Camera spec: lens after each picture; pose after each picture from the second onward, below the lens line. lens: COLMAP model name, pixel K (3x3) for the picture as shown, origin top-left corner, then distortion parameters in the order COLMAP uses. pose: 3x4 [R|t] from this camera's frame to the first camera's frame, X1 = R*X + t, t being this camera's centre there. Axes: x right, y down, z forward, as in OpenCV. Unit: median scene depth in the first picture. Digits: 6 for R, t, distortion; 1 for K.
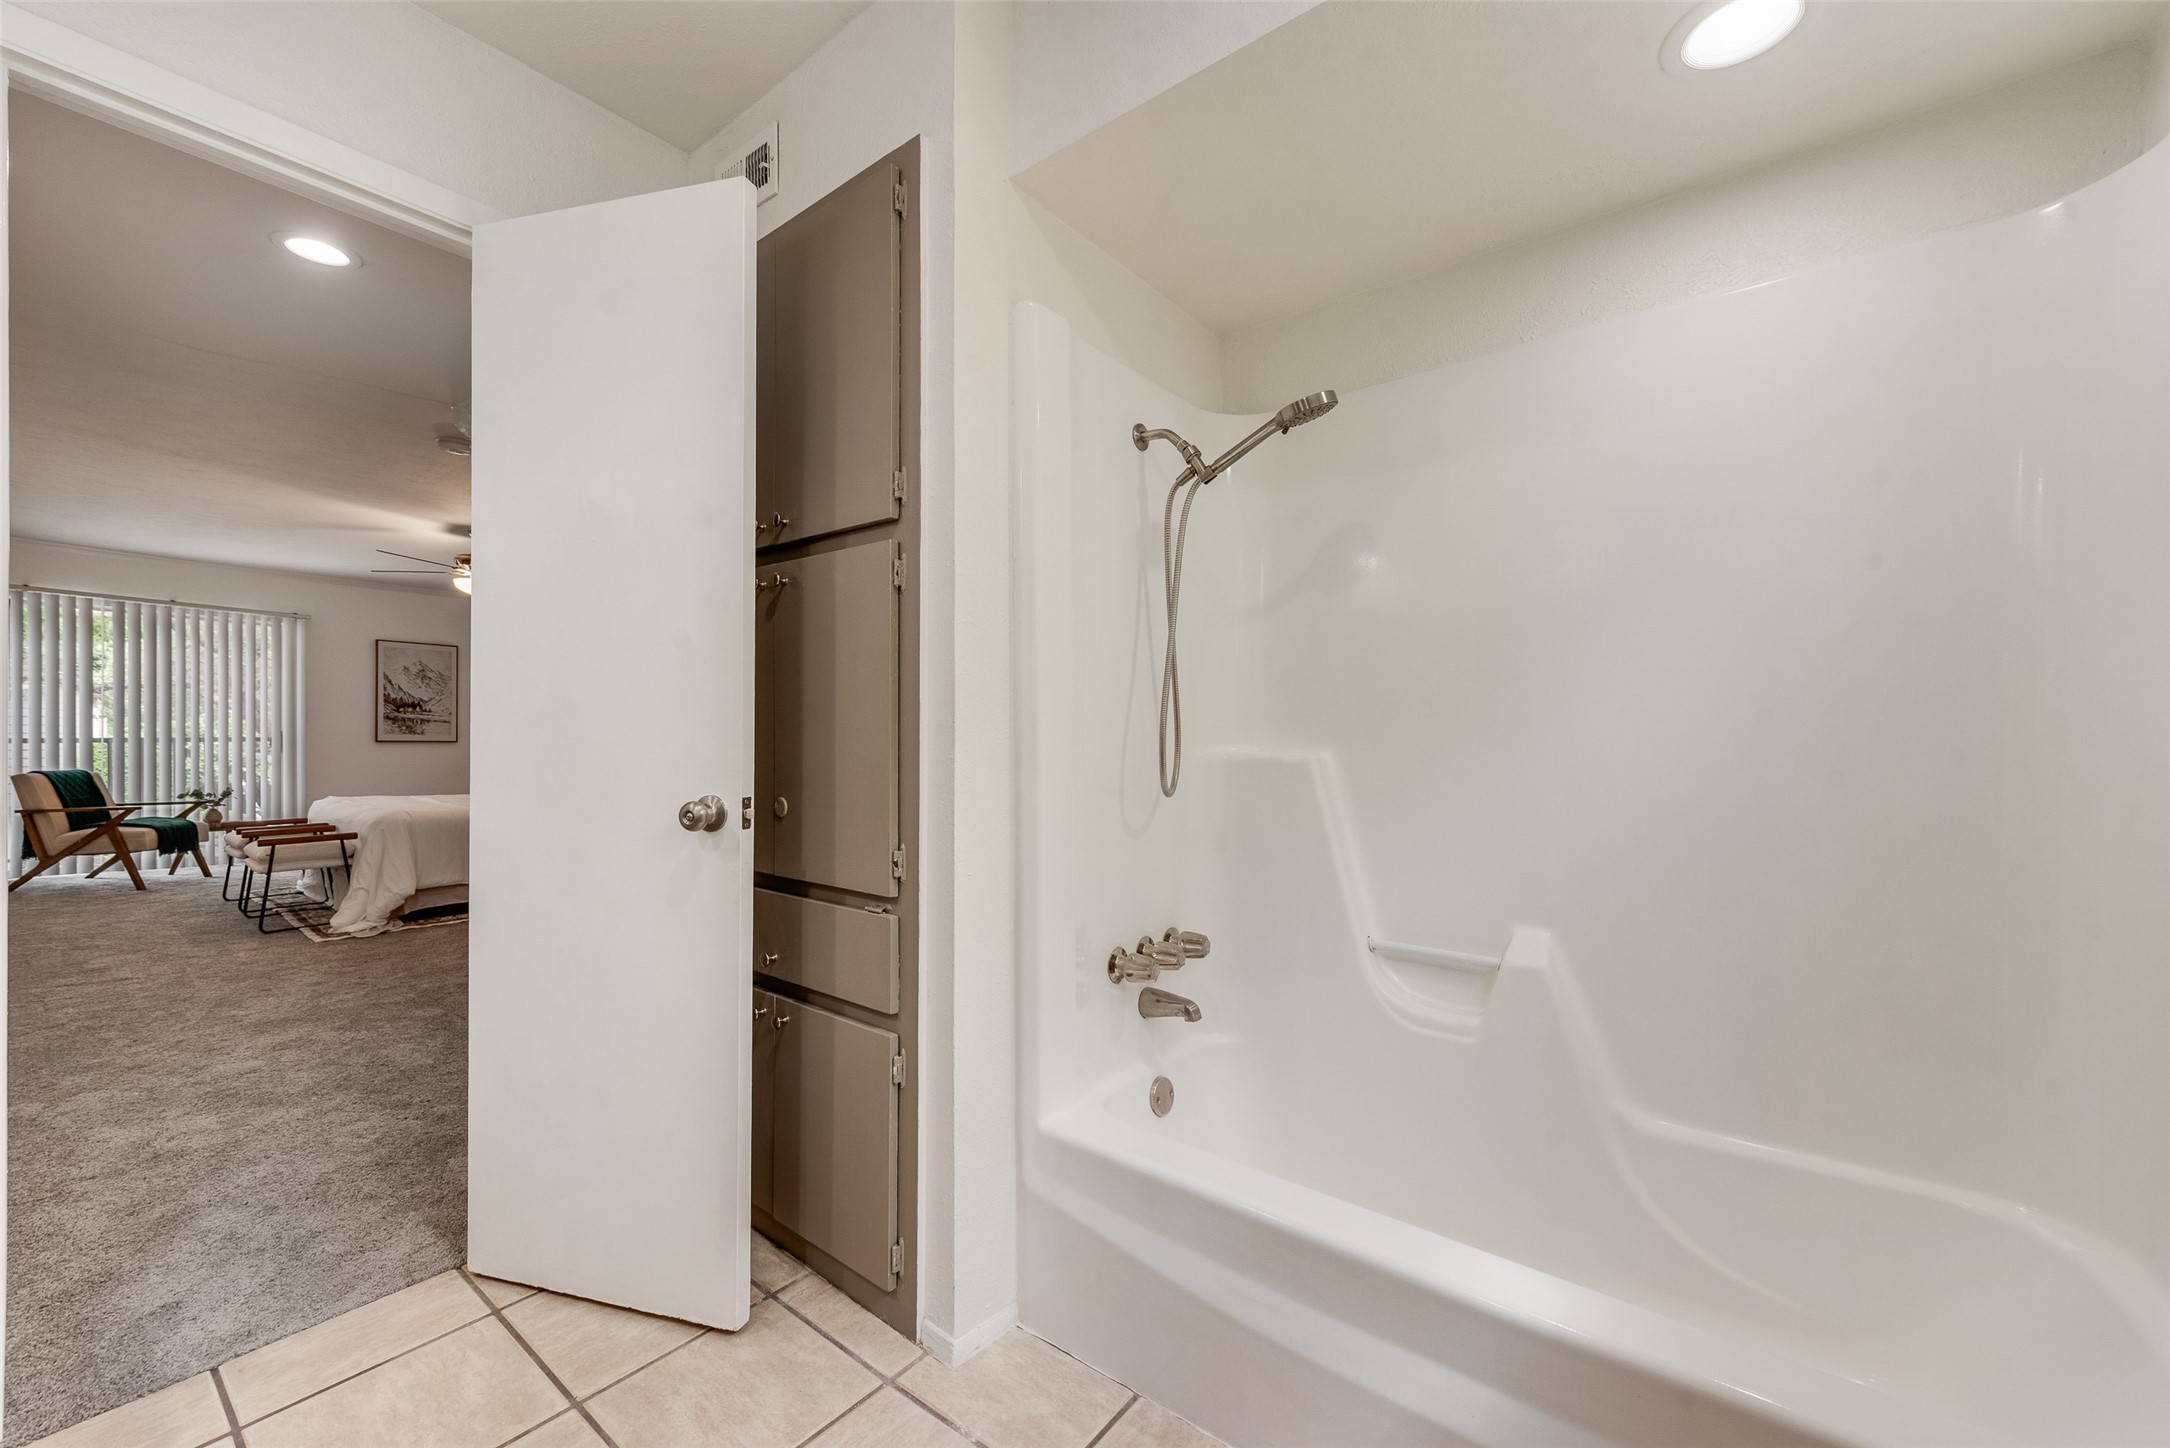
lens RADIAL K [[853.5, 0, 1087.2], [0, 853.5, 737.0], [0, 0, 1]] dist [-0.001233, -0.000391]
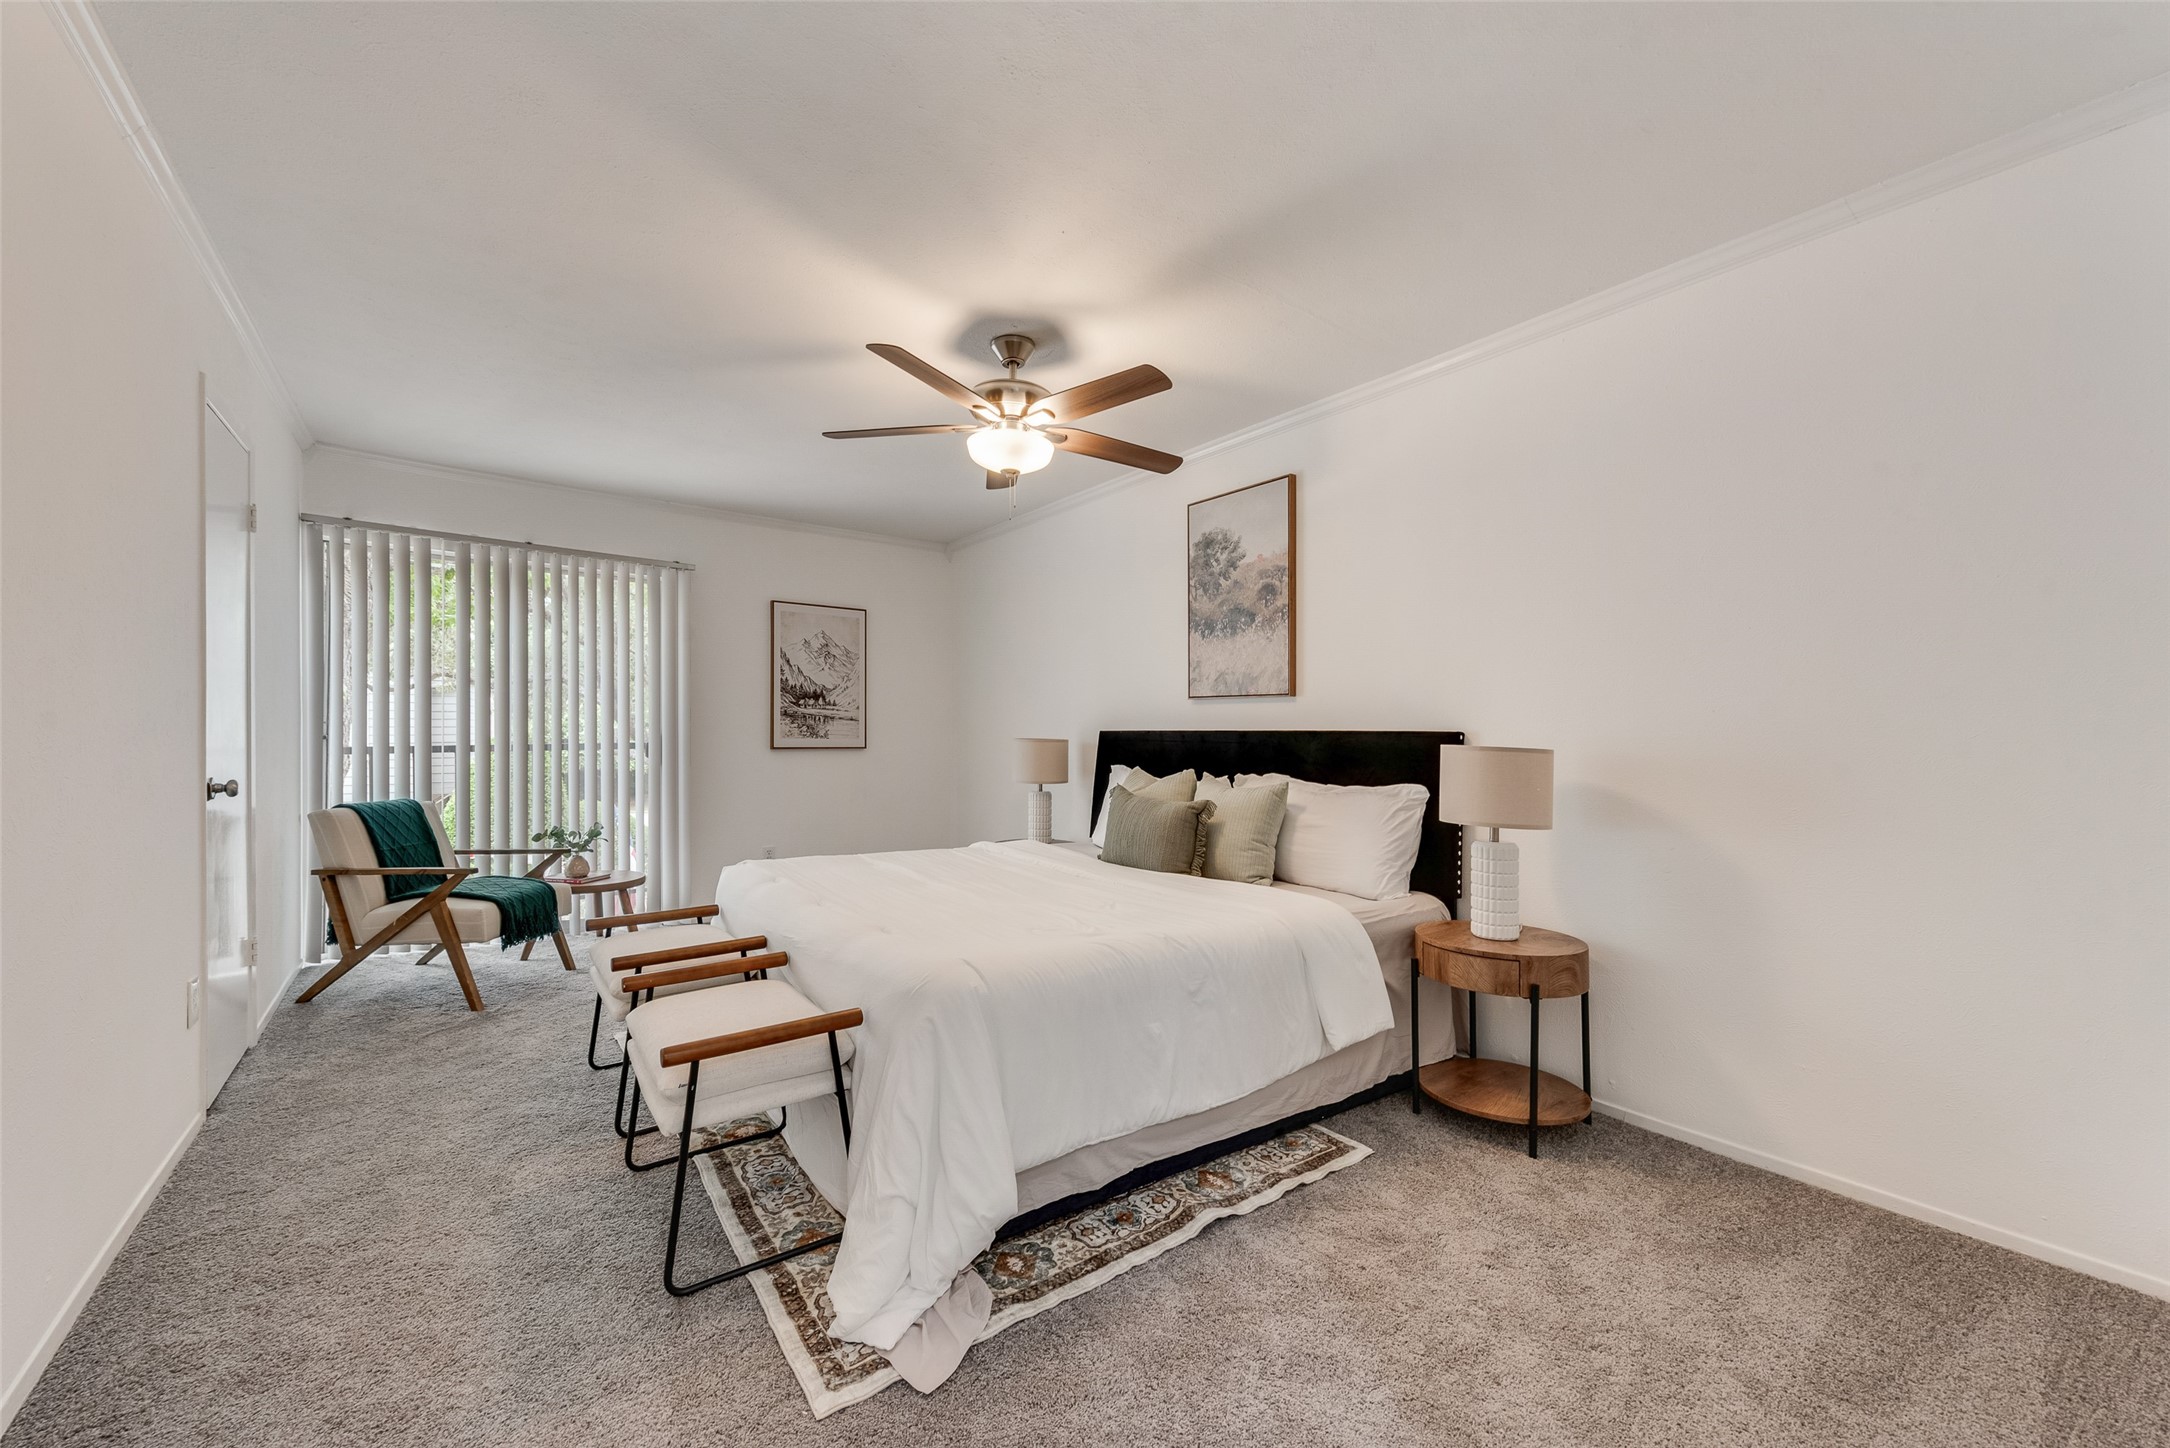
lens RADIAL K [[853.4, 0, 1085.0], [0, 853.4, 724.0], [0, 0, 1]] dist [0.014083, -0.004617]
pose [[0.963421, -0.002845, -0.267979, -0.474336], [0.002533, 0.999996, -0.001509, -0.015113], [0.267982, 0.000775, 0.963424, 0.470600]]
